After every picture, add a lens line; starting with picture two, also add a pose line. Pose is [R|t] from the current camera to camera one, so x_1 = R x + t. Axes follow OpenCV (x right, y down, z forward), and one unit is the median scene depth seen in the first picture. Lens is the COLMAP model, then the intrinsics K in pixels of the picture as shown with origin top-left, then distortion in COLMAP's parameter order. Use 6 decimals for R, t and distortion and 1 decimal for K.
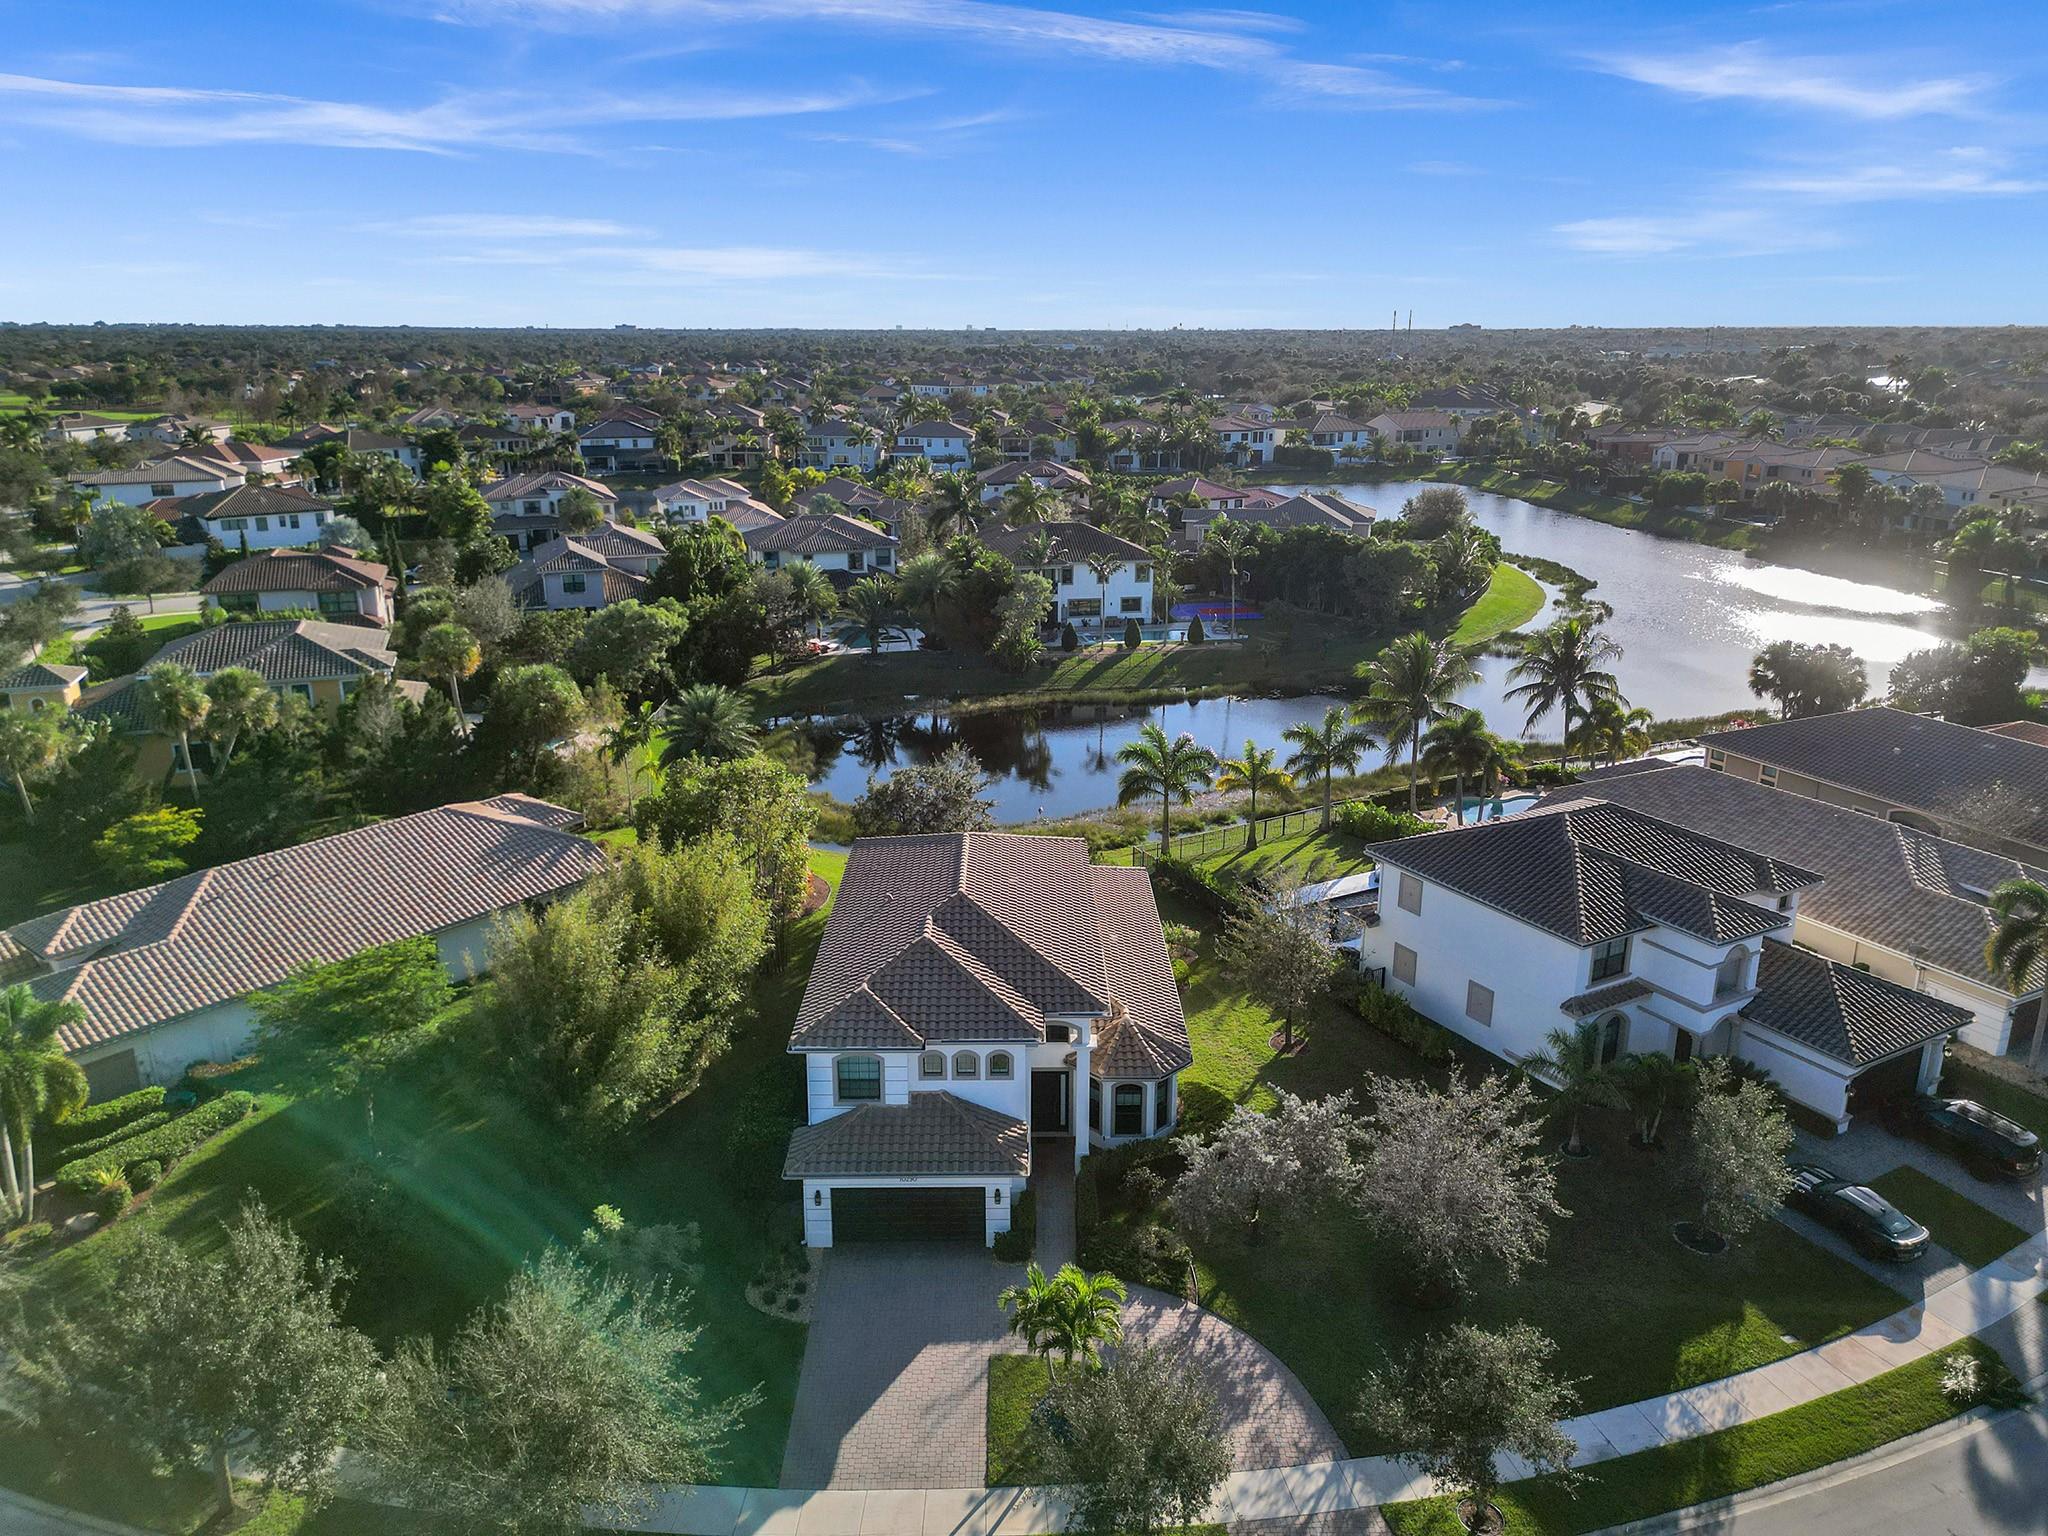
lens RADIAL K [[1410.0, 0, 990.3], [0, 1410.0, 765.9], [0, 0, 1]] dist [0.067383, -0.055959]
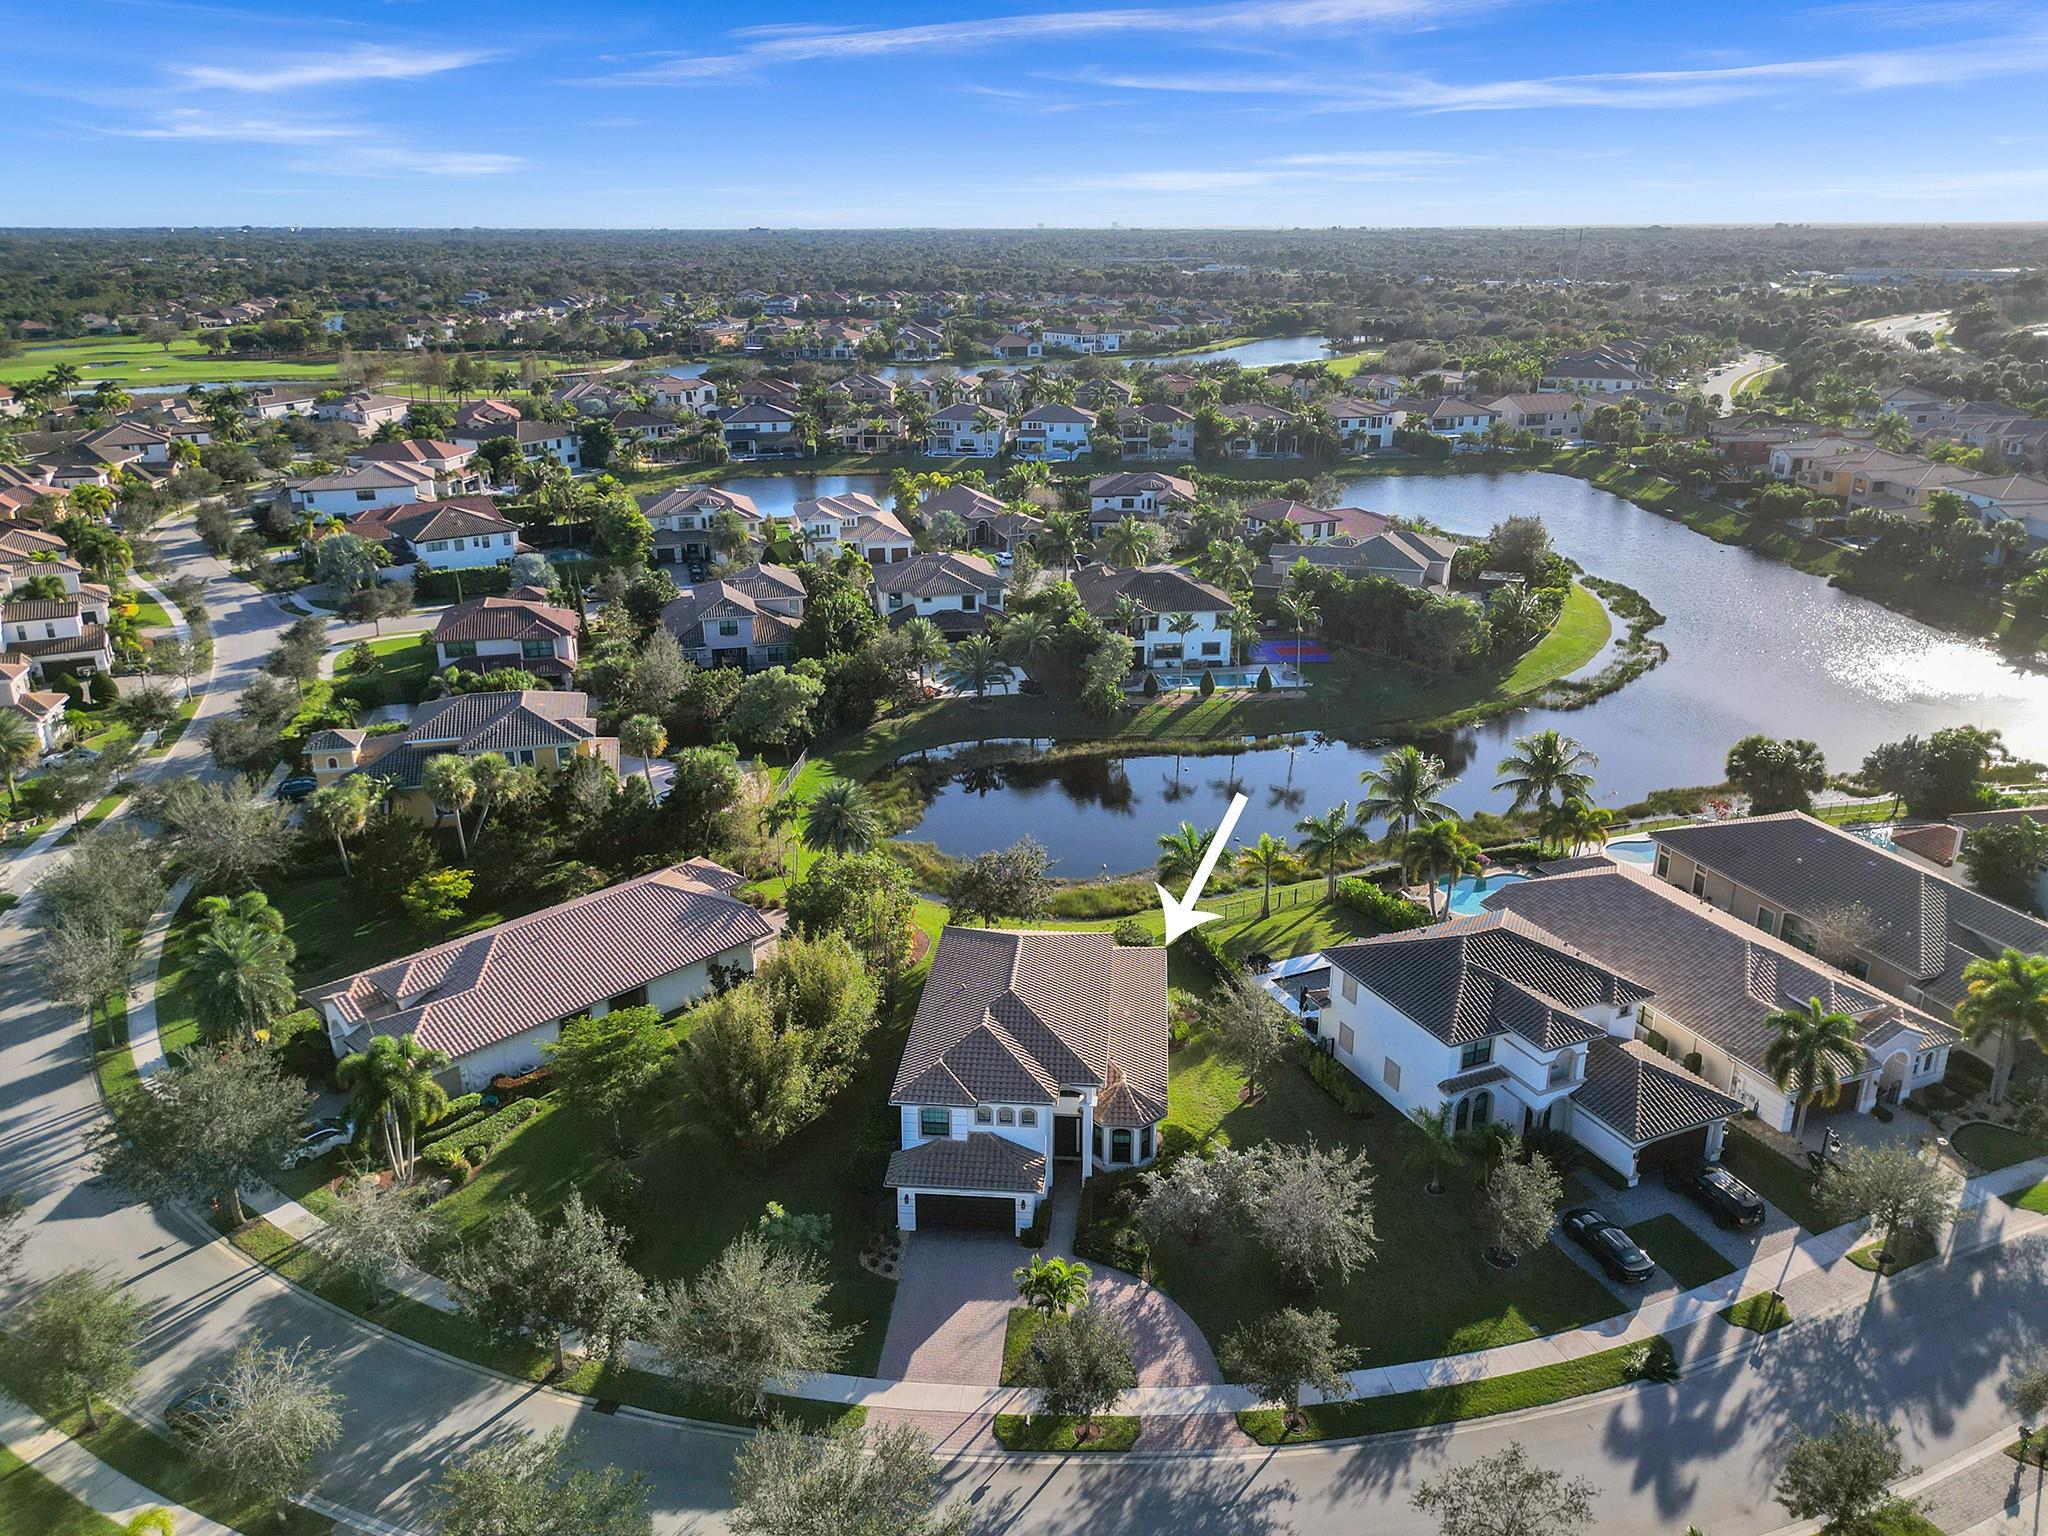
lens RADIAL K [[1410.0, 0, 990.3], [0, 1410.0, 765.9], [0, 0, 1]] dist [0.067383, -0.055959]
pose [[0.995909, 0.028374, -0.085789, 0.057966], [-0.024983, 0.998874, 0.040342, -0.151644], [0.086837, -0.038034, 0.995496, -0.333939]]
